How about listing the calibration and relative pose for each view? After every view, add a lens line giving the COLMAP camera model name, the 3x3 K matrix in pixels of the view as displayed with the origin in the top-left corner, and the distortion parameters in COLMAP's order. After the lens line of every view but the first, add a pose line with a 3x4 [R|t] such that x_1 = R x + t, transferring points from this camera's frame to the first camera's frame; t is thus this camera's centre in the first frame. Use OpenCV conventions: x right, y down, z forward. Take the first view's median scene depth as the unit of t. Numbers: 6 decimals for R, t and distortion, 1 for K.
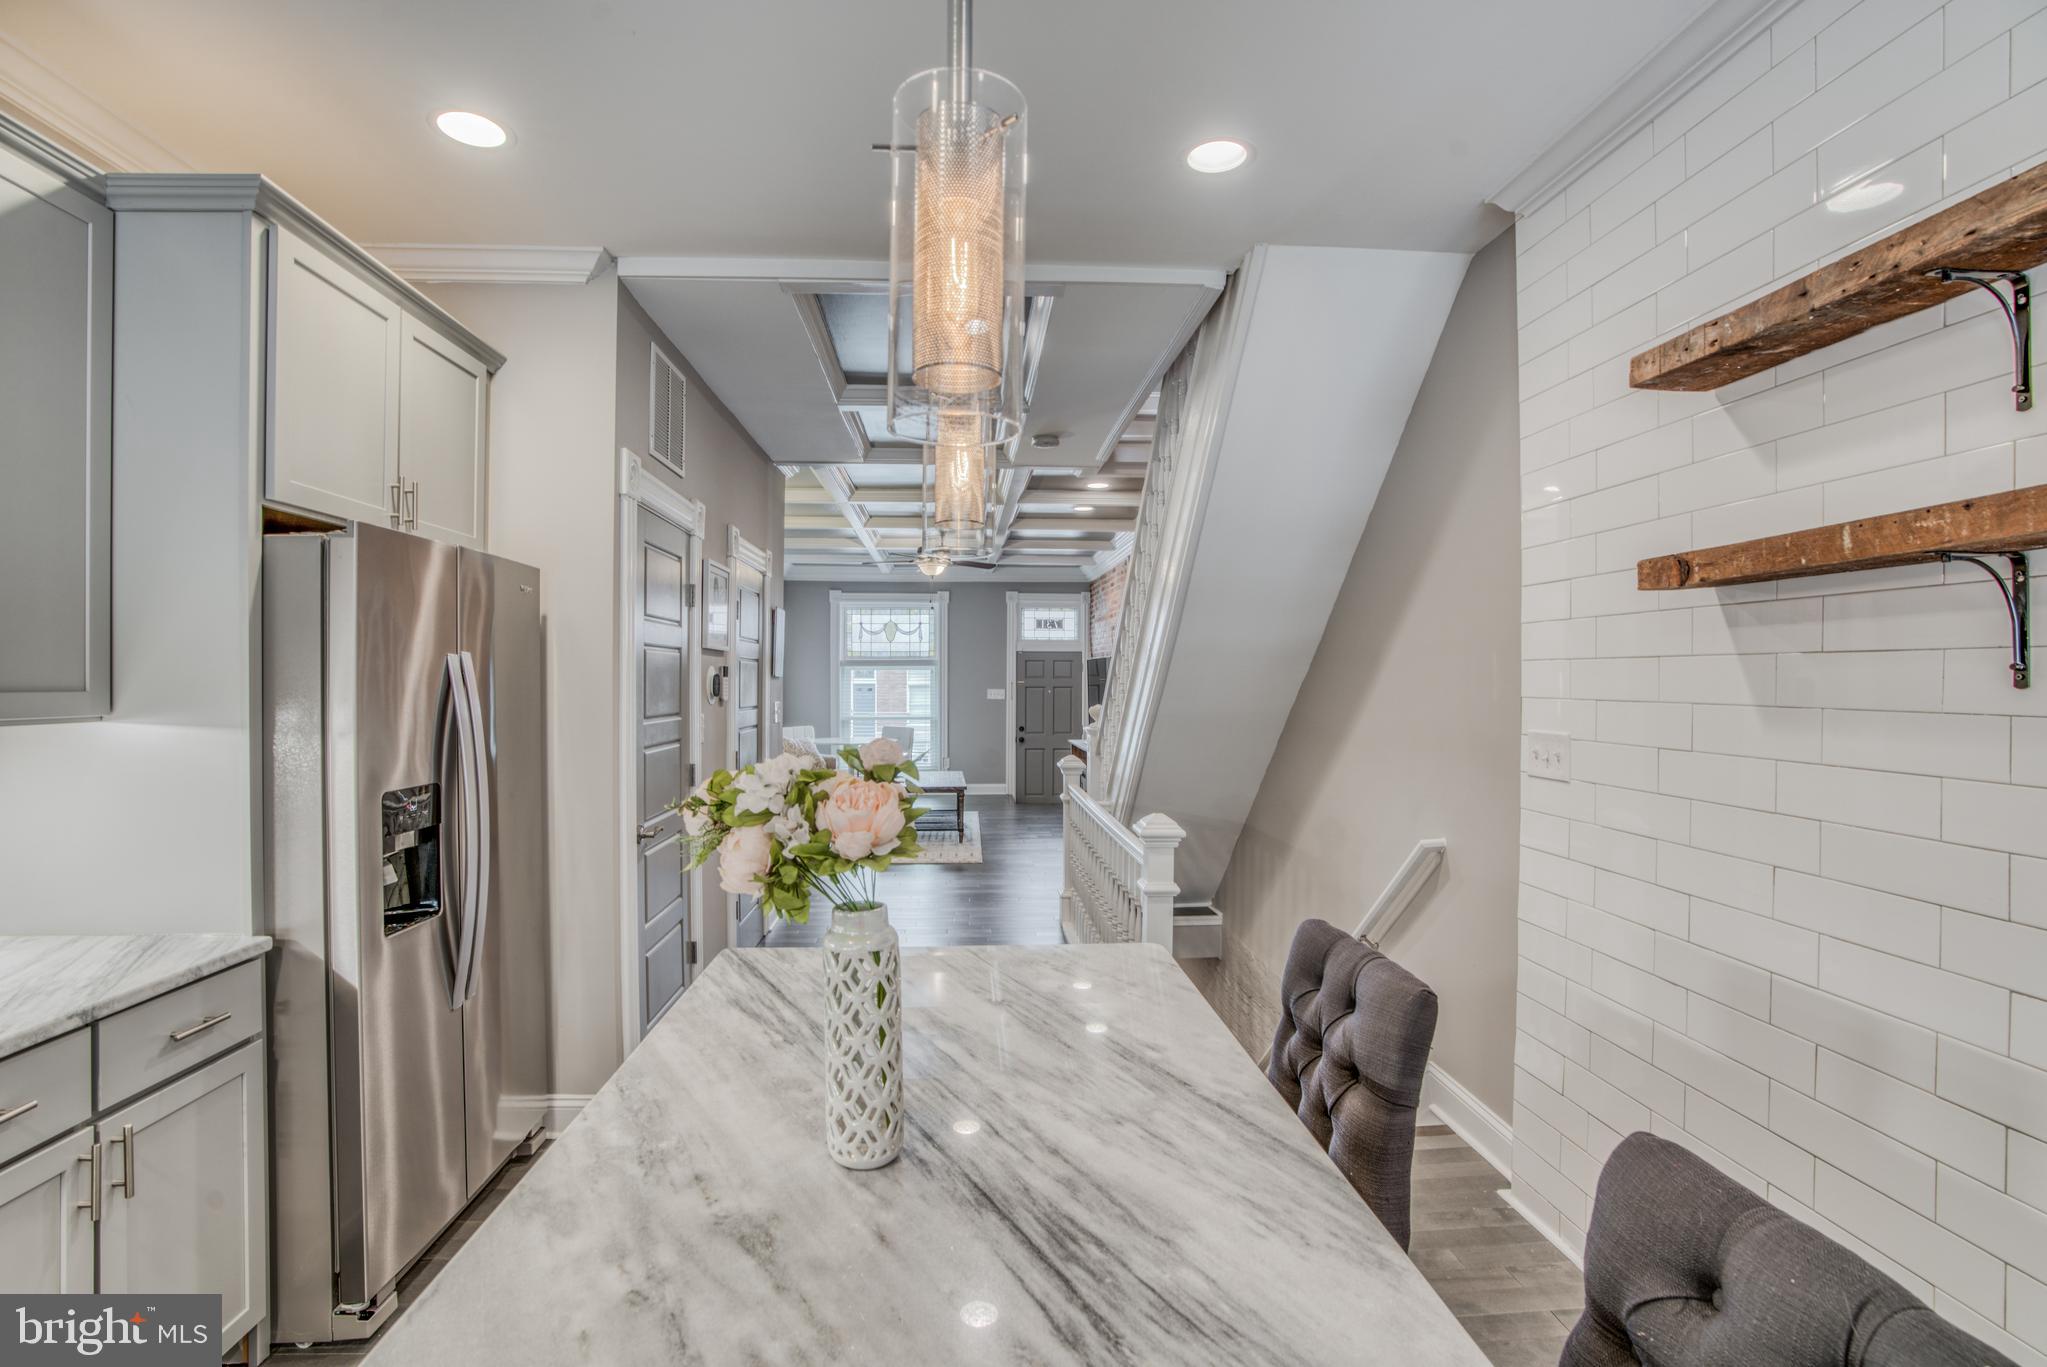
lens RADIAL K [[950.6, 0, 1002.1], [0, 950.6, 675.9], [0, 0, 1]] dist [-0.070768, 0.028312]
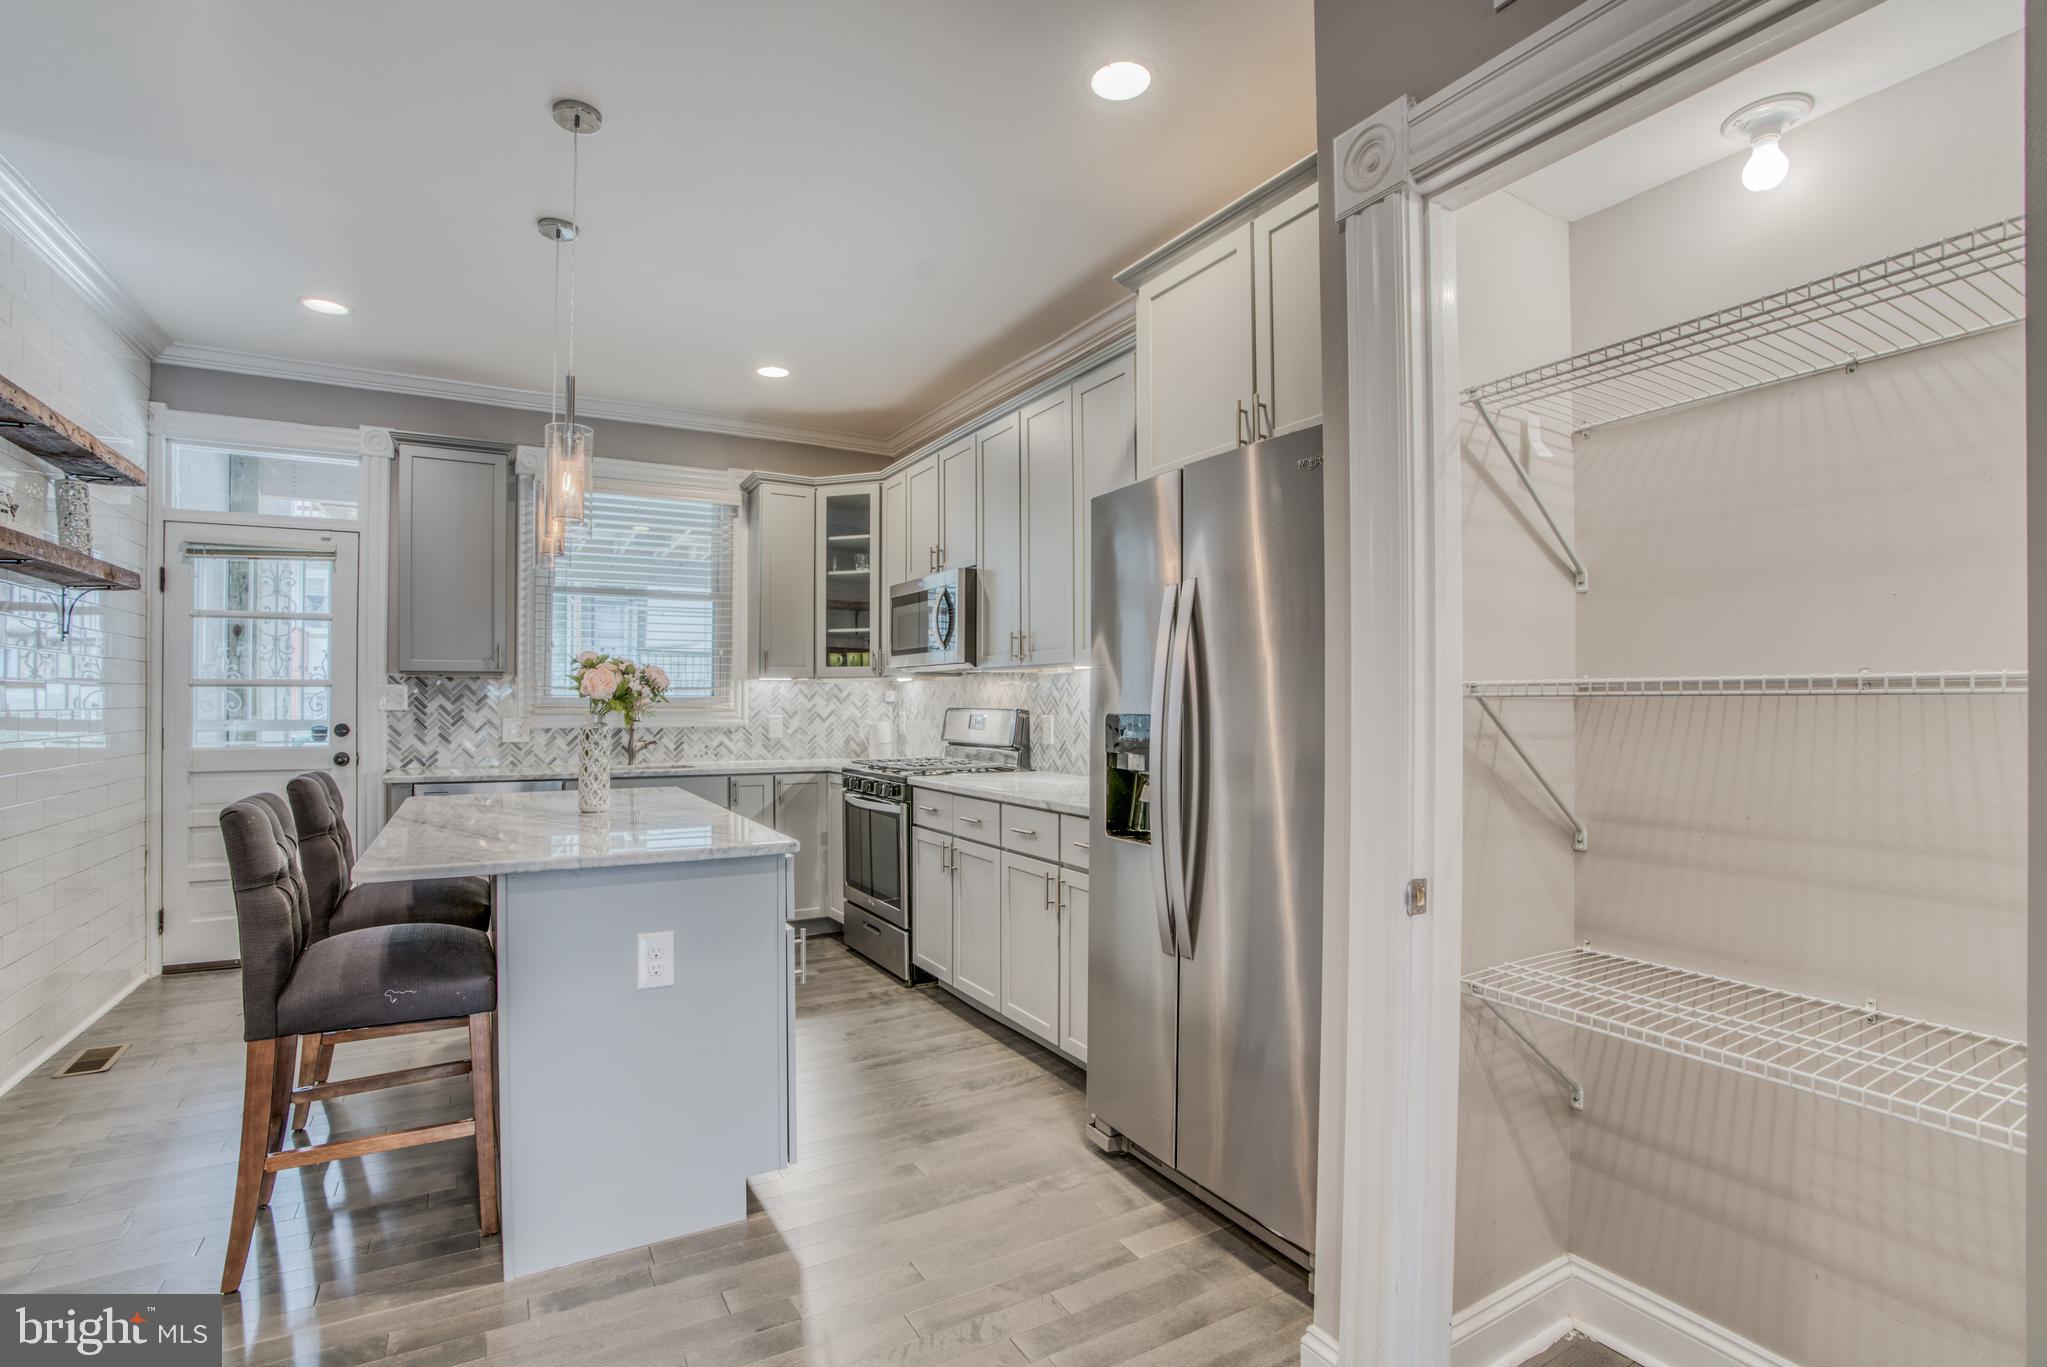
lens RADIAL K [[954.5, 0, 997.4], [0, 954.5, 697.5], [0, 0, 1]] dist [-0.069372, 0.029112]
pose [[-0.896454, -0.004790, -0.443110, 0.004382], [-0.000967, 0.999960, -0.008855, 0.084048], [0.443135, -0.007510, -0.896423, 1.475596]]
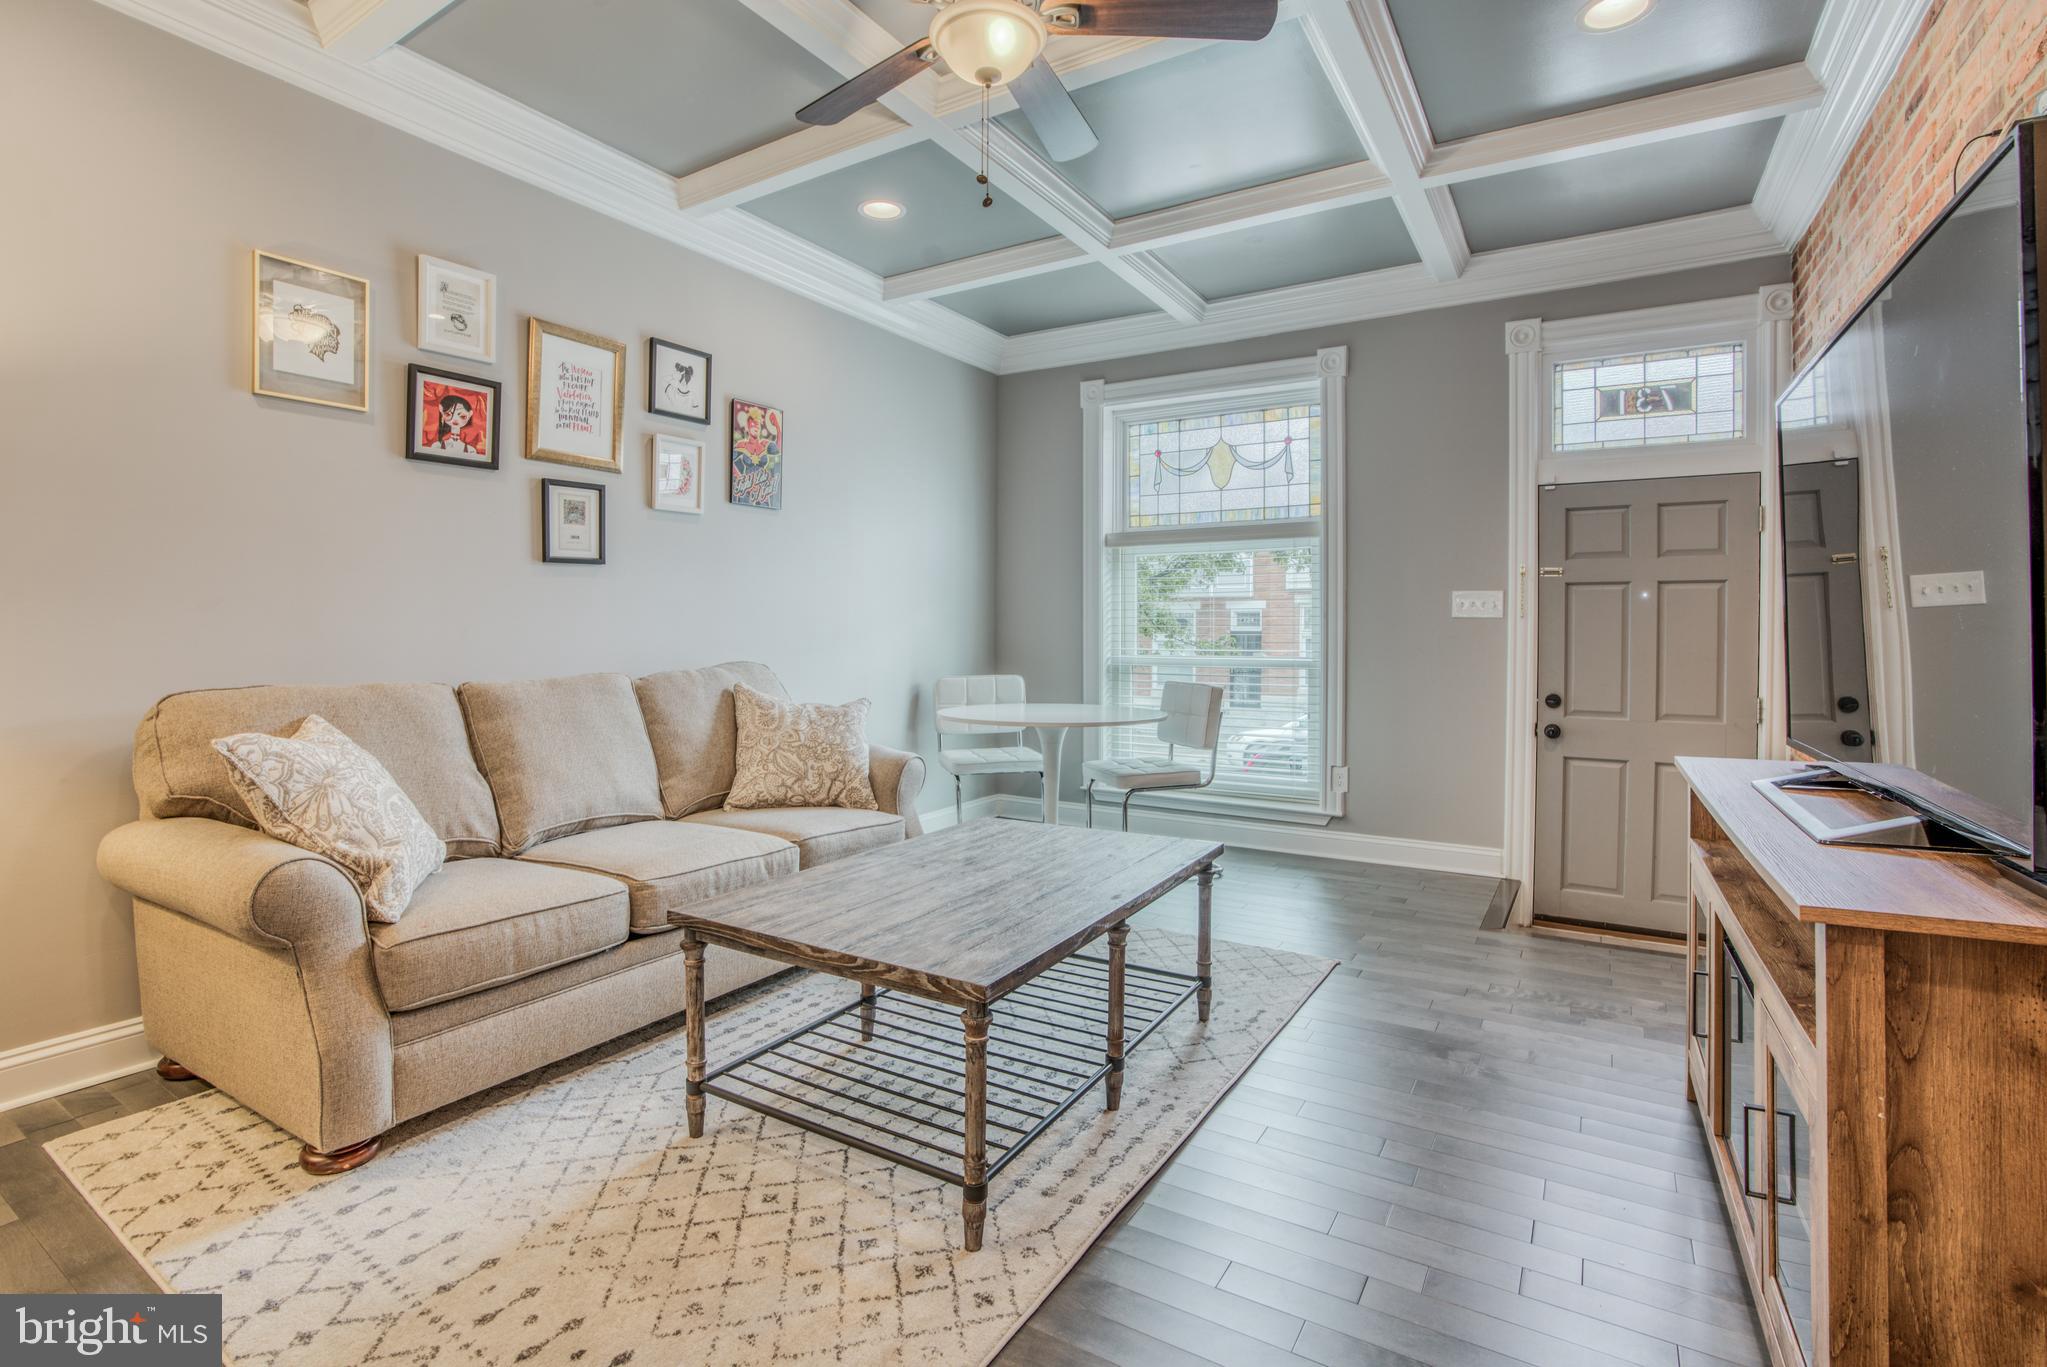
lens RADIAL K [[967.2, 0, 1001.4], [0, 967.2, 636.7], [0, 0, 1]] dist [-0.069382, 0.029365]
pose [[0.815282, 0.007245, -0.579019, 0.242211], [-0.003365, 0.999964, 0.007774, 0.123930], [0.579055, -0.004390, 0.815277, 2.472968]]
